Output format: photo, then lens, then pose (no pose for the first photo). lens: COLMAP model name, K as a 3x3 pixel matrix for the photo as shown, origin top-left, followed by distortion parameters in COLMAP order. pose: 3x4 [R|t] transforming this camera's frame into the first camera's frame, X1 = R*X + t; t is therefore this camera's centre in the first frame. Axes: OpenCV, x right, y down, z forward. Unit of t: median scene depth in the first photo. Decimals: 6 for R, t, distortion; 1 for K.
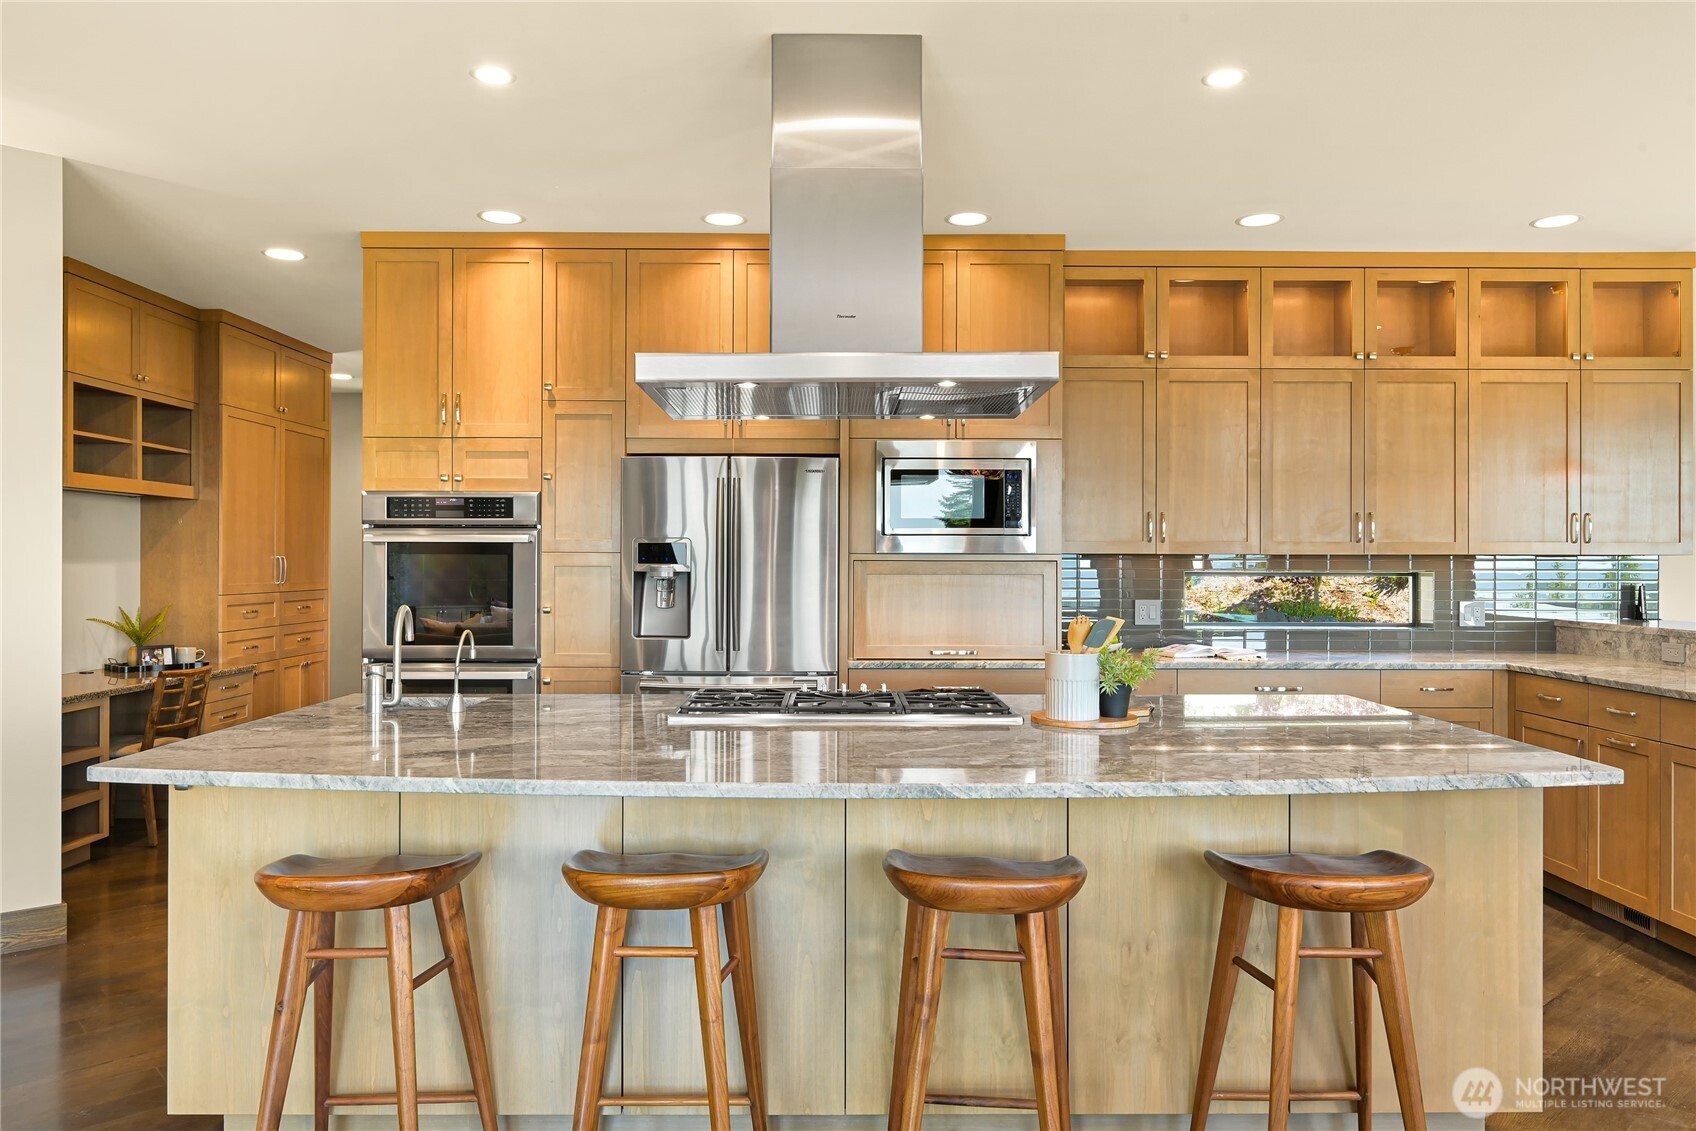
lens RADIAL K [[1122.8, 0, 846.0], [0, 1122.8, 569.8], [0, 0, 1]] dist [0.001696, 0.001005]
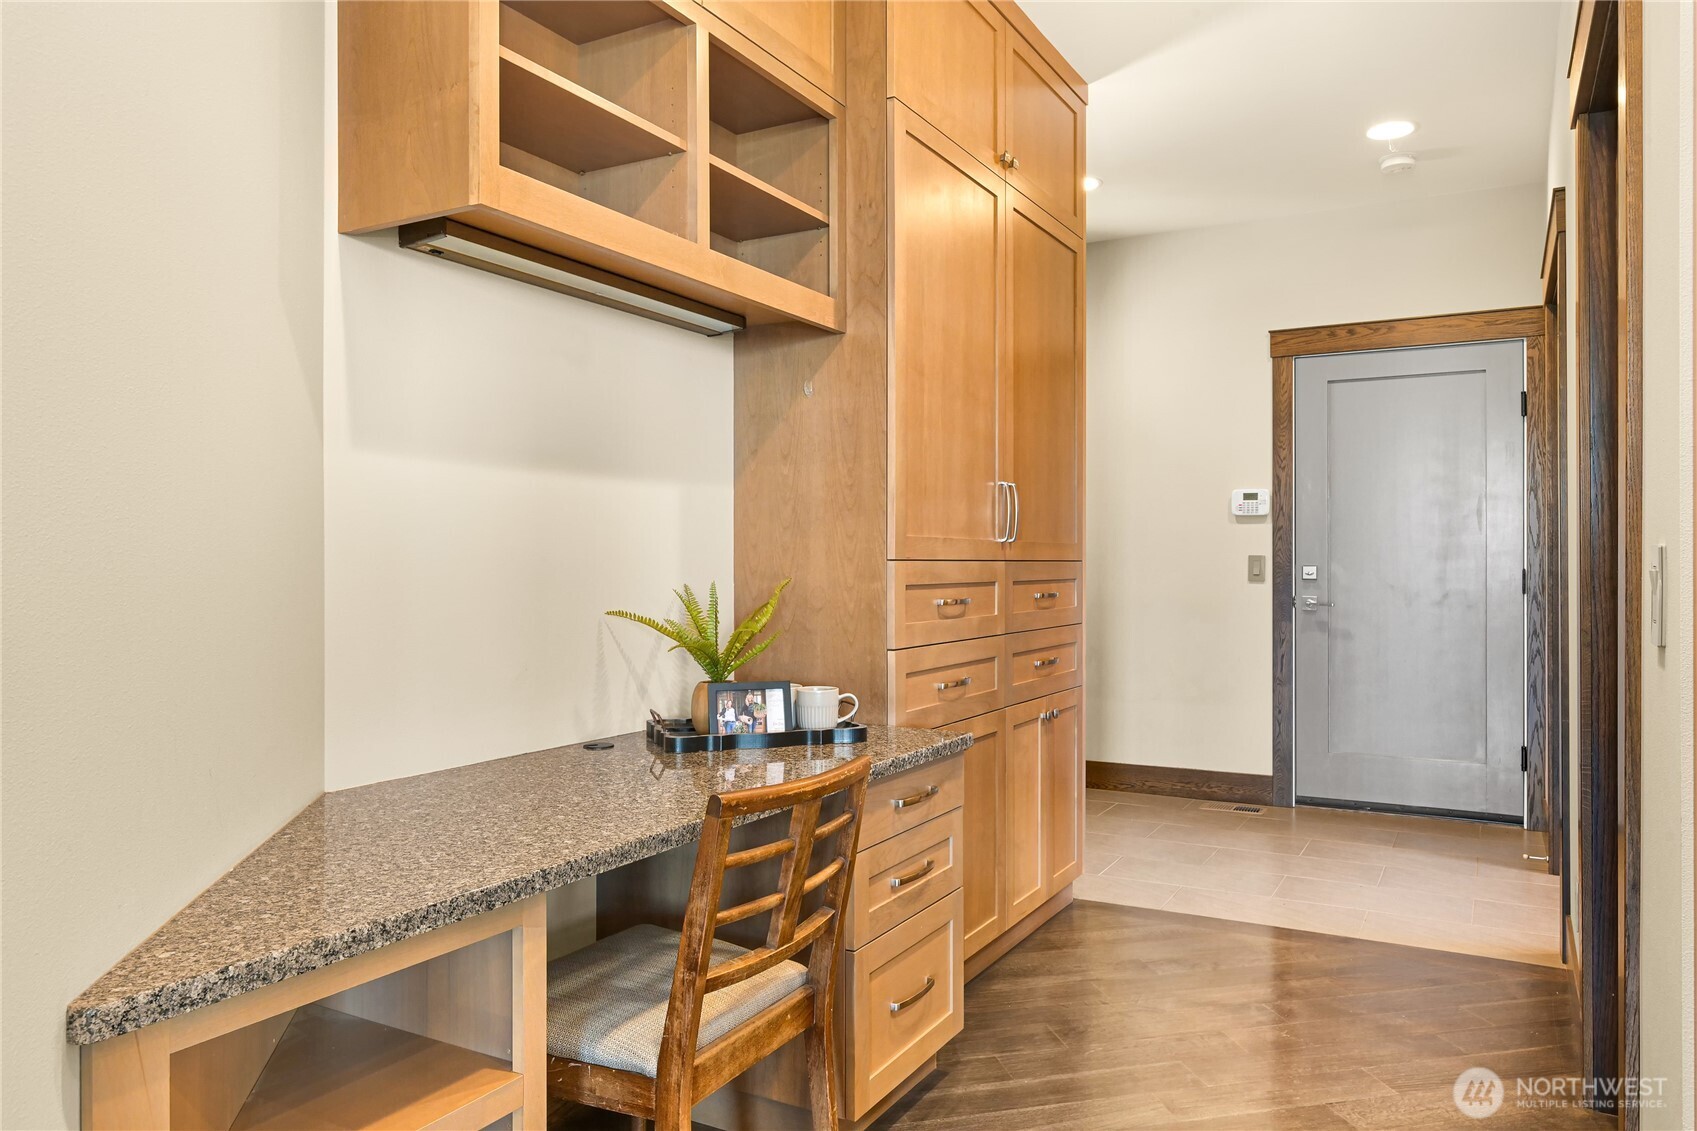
lens RADIAL K [[1112.4, 0, 848.5], [0, 1112.4, 565.5], [0, 0, 1]] dist [0.000035, 0.000012]
pose [[0.855020, -0.008365, -0.518528, -0.368972], [0.004027, 0.999947, -0.009491, 0.029437], [0.518580, 0.006027, 0.855008, 0.661214]]
